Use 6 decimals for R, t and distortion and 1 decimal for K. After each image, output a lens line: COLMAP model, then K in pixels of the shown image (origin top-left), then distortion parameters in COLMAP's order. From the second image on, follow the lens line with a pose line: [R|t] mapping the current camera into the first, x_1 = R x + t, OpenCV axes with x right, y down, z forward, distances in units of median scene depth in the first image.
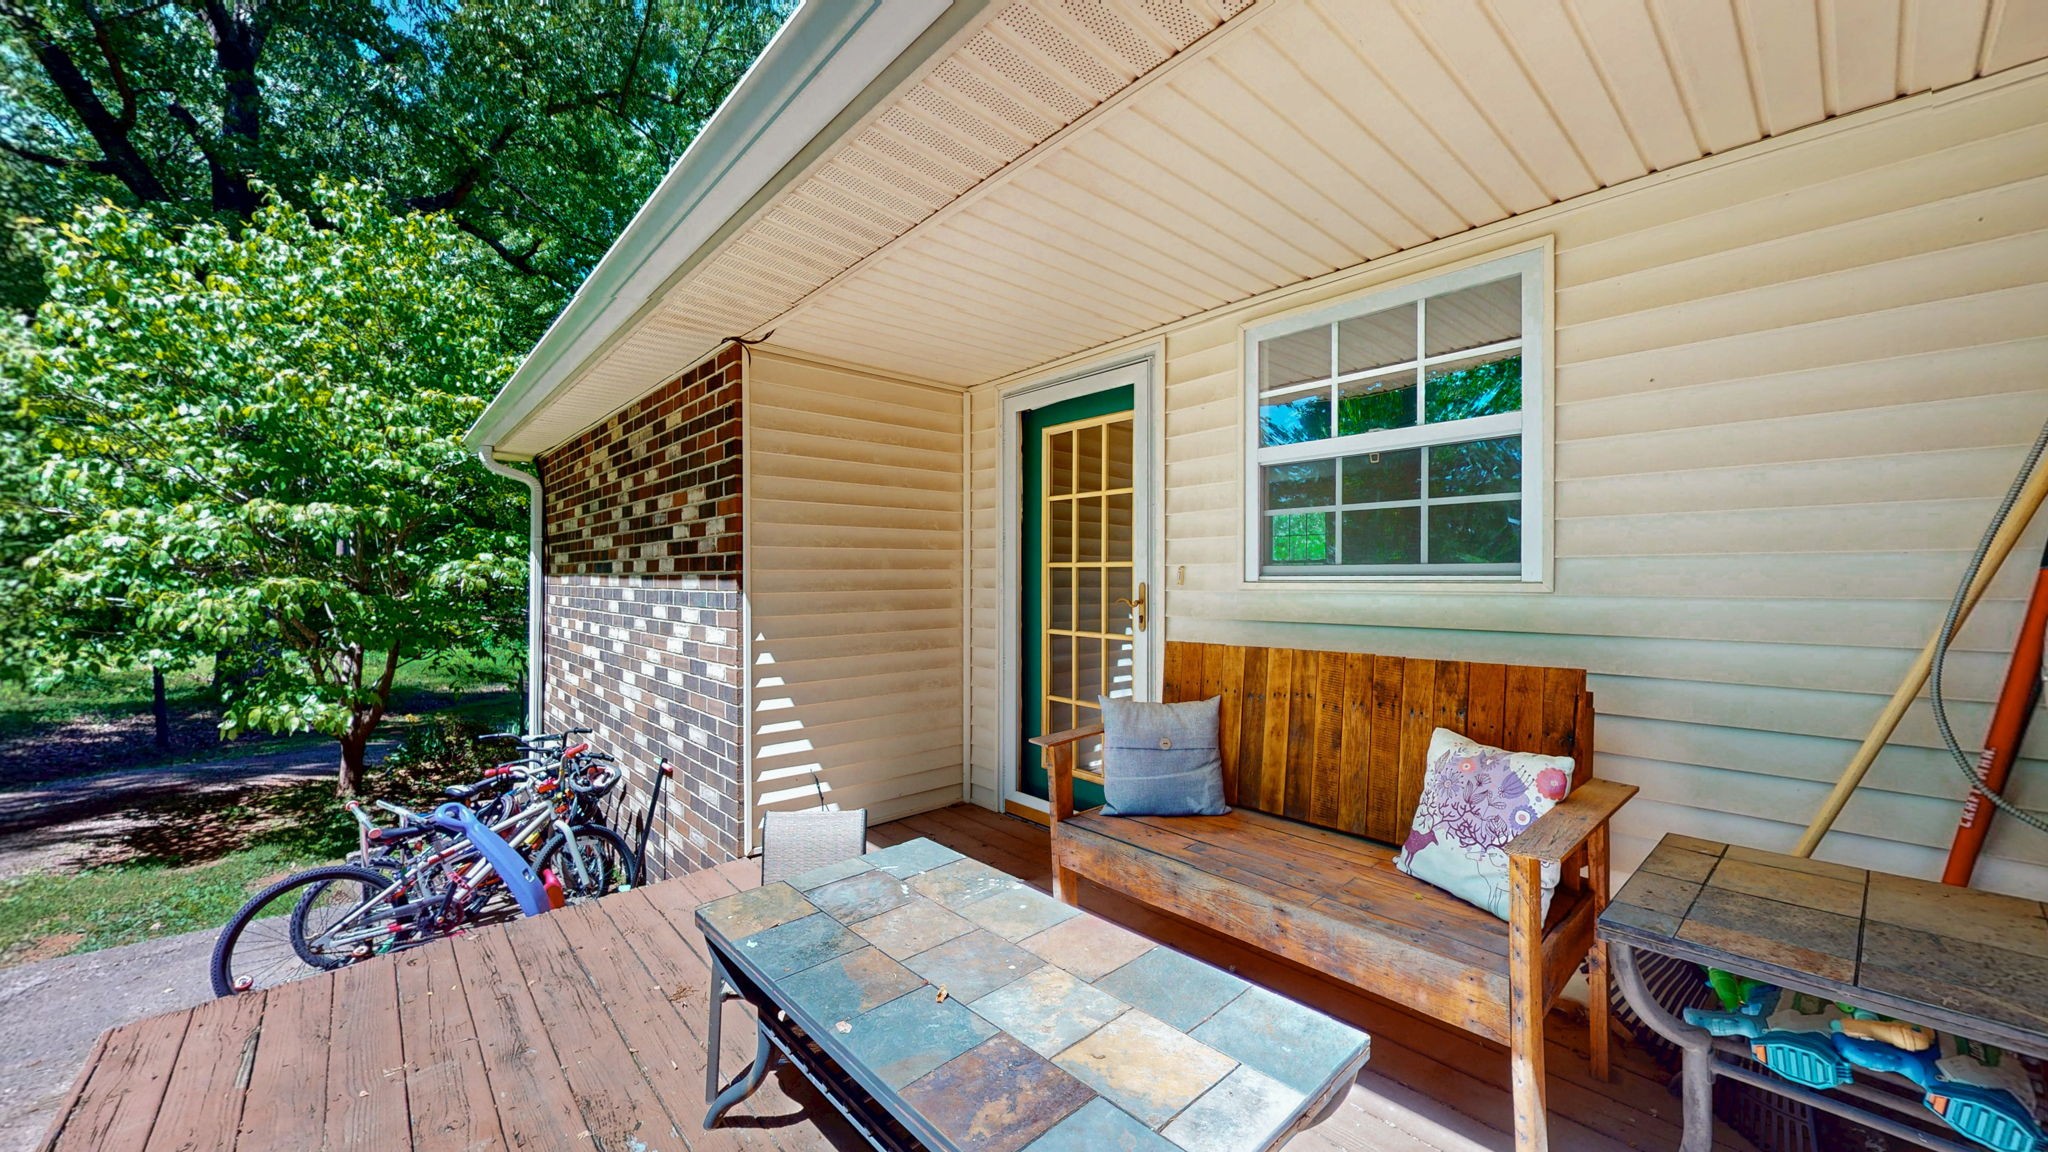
lens RADIAL K [[751.3, 0, 1024.7], [0, 751.3, 578.7], [0, 0, 1]] dist [0.000092, 0.000009]
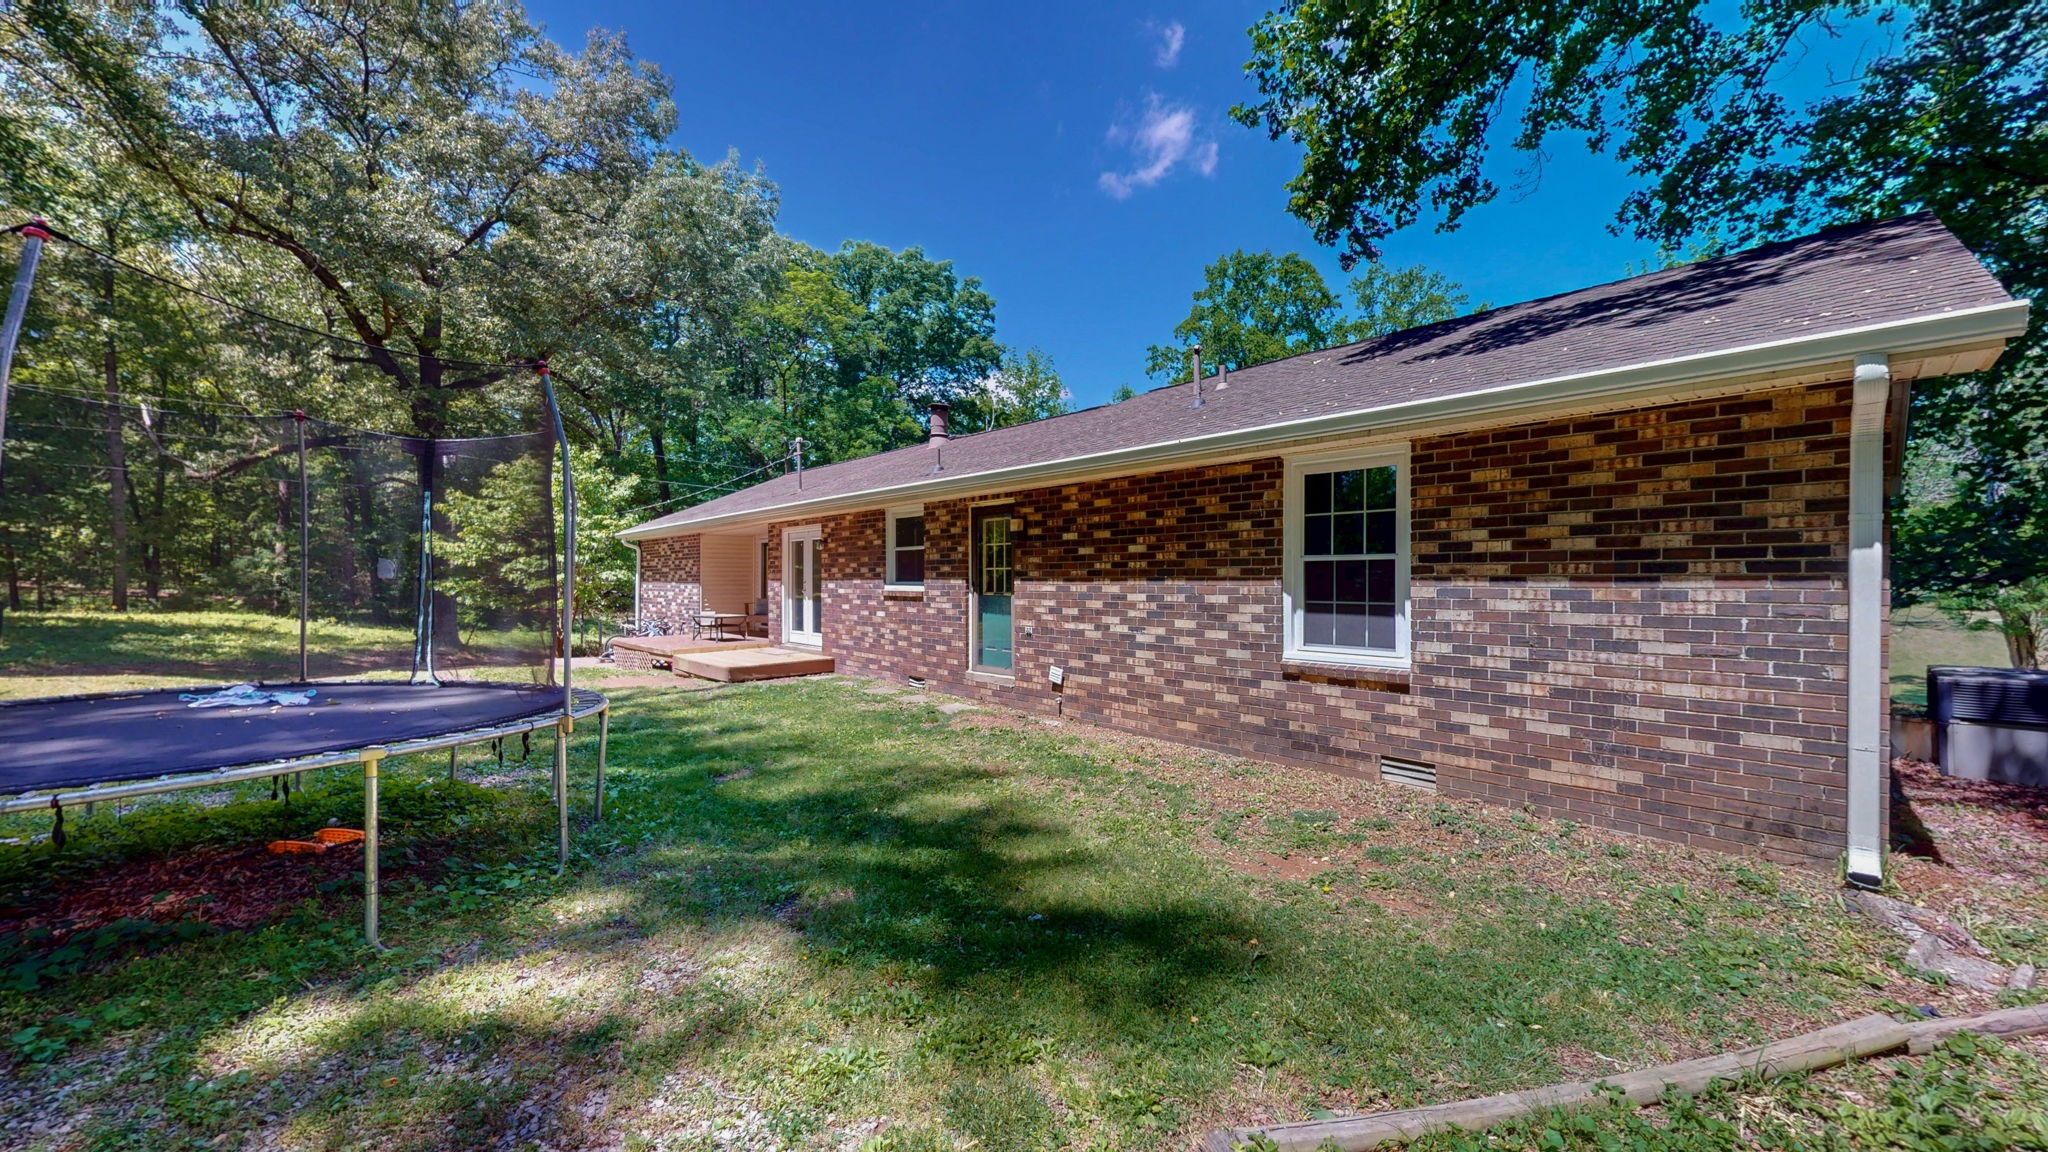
lens RADIAL K [[751.3, 0, 1024.7], [0, 751.3, 578.7], [0, 0, 1]] dist [0.000092, 0.000009]
pose [[0.999814, 0.000108, 0.019295, 1.245599], [-0.000051, 0.999996, -0.002959, 0.009458], [-0.019295, 0.002958, 0.999809, -2.990806]]
